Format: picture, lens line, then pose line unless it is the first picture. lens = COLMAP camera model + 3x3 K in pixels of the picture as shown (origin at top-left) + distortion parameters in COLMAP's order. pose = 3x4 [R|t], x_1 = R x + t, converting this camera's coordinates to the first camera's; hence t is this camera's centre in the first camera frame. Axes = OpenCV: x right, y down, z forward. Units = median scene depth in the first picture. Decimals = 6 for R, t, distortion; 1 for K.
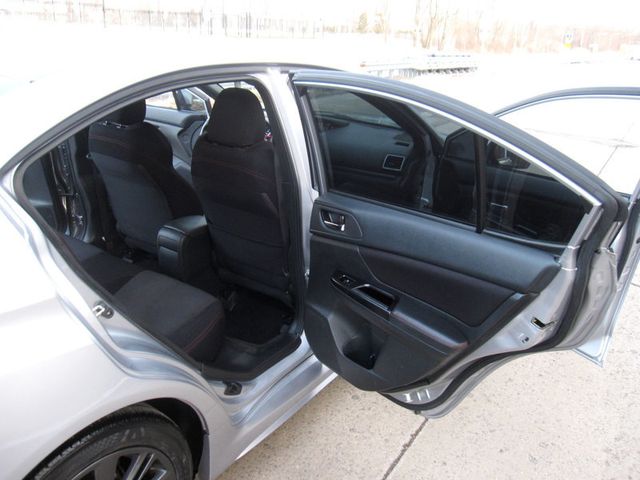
lens RADIAL K [[529.4, 0, 318.6], [0, 529.4, 239.8], [0, 0, 1]] dist [-0.055218, 0.023833]
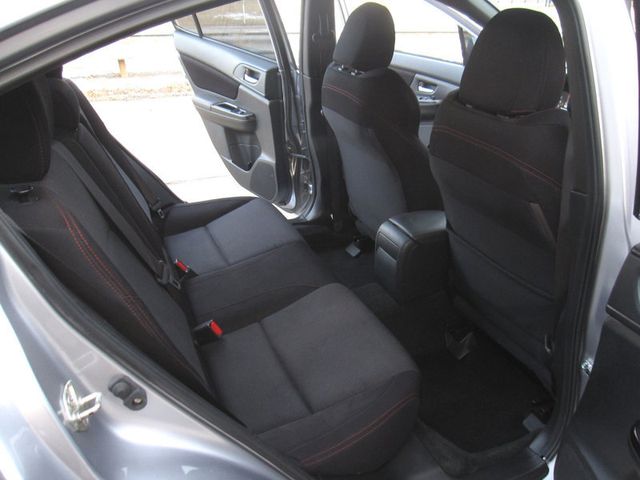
lens RADIAL K [[529.4, 0, 323.8], [0, 529.4, 236.8], [0, 0, 1]] dist [-0.055218, 0.023833]
pose [[0.840436, 0.201618, -0.503008, -0.005531], [-0.177418, 0.979428, 0.096146, -0.056620], [0.512045, 0.008438, 0.858917, 0.352251]]
